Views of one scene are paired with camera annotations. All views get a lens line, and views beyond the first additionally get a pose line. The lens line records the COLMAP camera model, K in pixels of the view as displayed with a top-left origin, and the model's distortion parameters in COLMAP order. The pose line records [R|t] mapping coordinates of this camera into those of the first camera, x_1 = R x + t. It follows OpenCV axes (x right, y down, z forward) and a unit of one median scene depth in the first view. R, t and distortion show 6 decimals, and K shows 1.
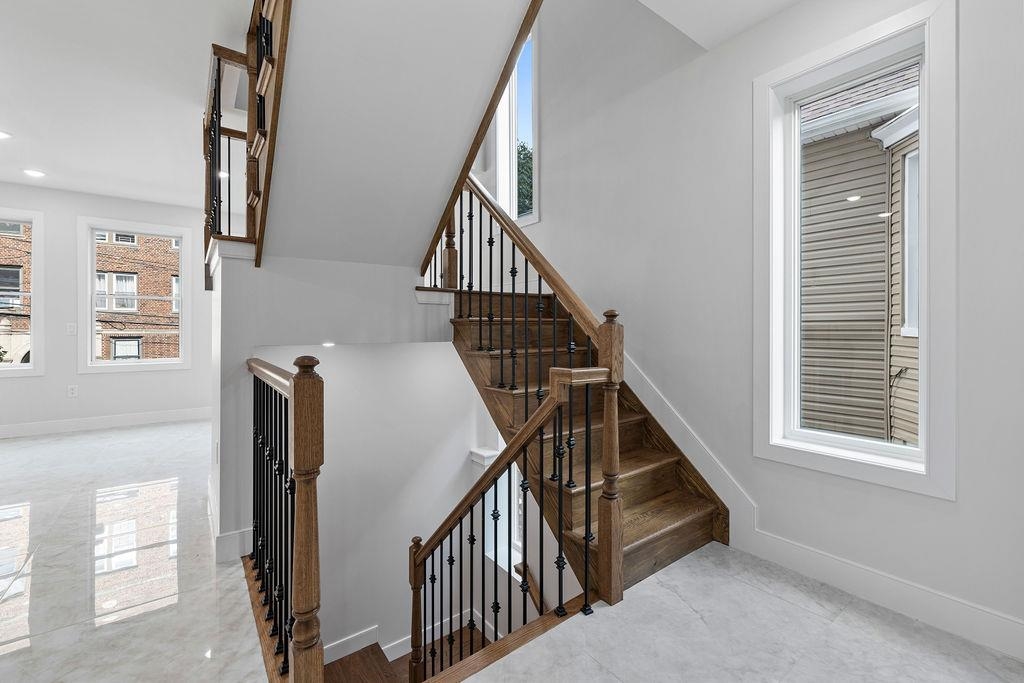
lens RADIAL K [[432.3, 0, 513.5], [0, 432.3, 328.3], [0, 0, 1]] dist [-0.000197, 0.000023]
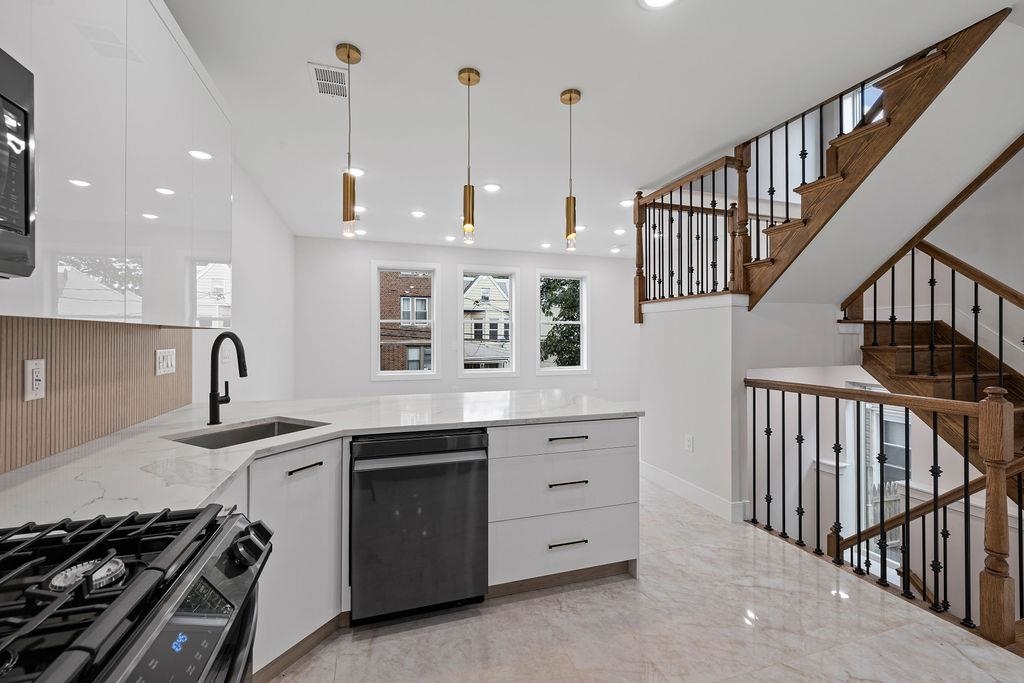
lens RADIAL K [[428.9, 0, 510.1], [0, 428.9, 335.0], [0, 0, 1]] dist [0.001298, 0.000221]
pose [[0.947040, -0.001151, -0.321114, -0.833614], [0.000090, 0.999994, -0.003320, -0.058545], [0.321116, 0.003116, 0.947035, -0.510451]]
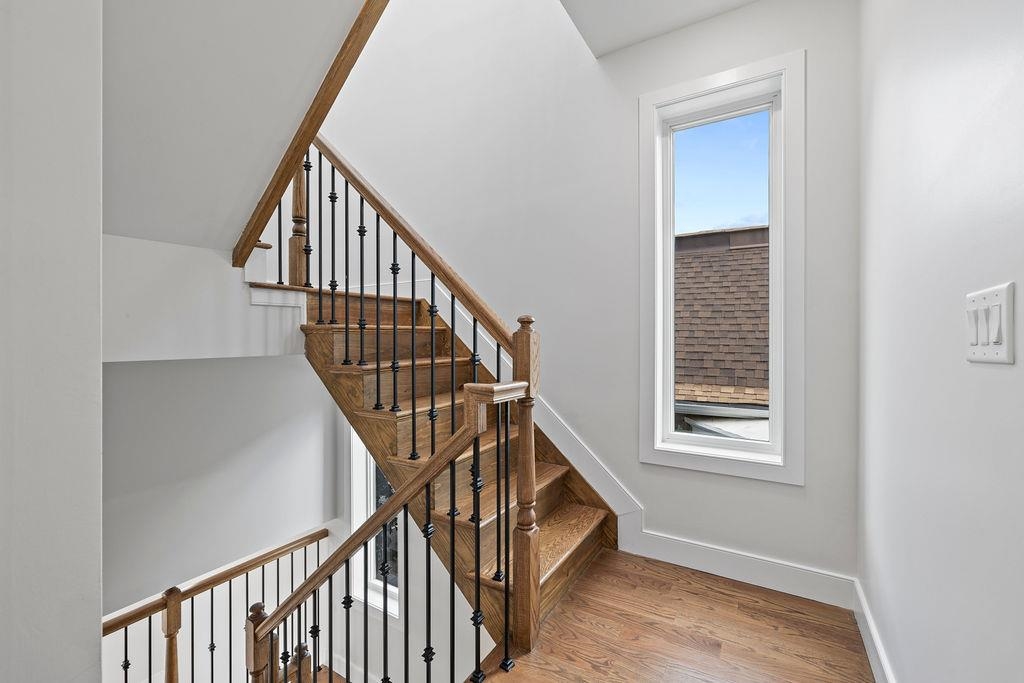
lens RADIAL K [[426.6, 0, 512.1], [0, 426.6, 344.4], [0, 0, 1]] dist [-0.006632, 0.000083]
pose [[0.929307, -0.001410, 0.369304, -0.094793], [-0.002063, 0.999957, 0.009009, 0.006710], [-0.369301, -0.009133, 0.929265, 0.159448]]
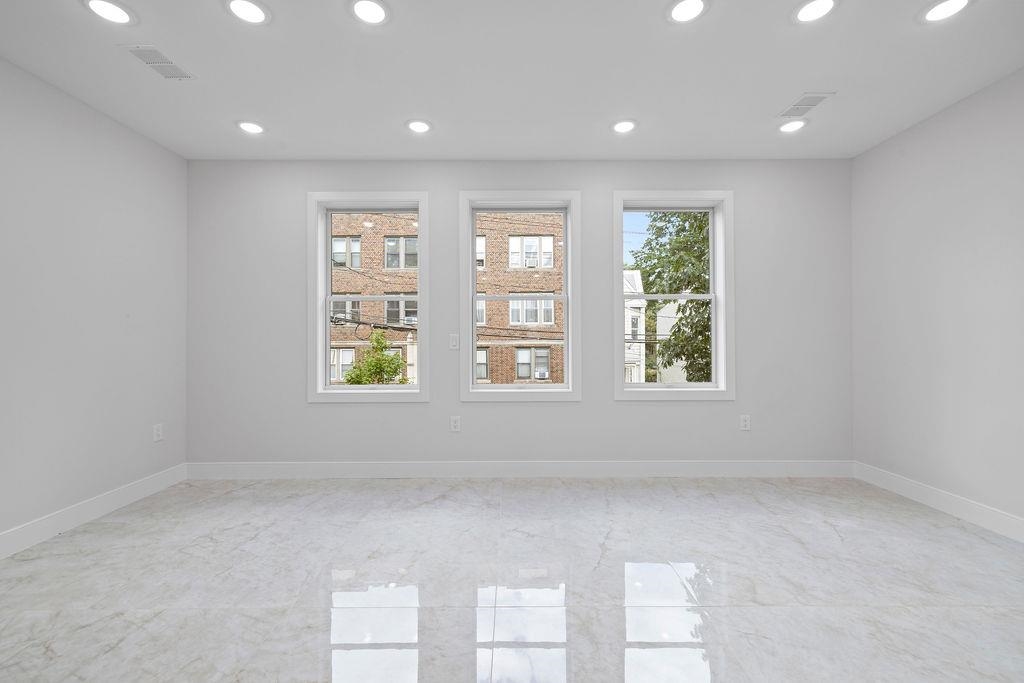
lens RADIAL K [[423.0, 0, 512.0], [0, 423.0, 341.5], [0, 0, 1]] dist [-0.001569, 0.000177]
pose [[0.801555, -0.001826, -0.597919, -1.033022], [0.006401, 0.999964, 0.005527, -0.006531], [0.597887, -0.008257, 0.801538, 0.998732]]
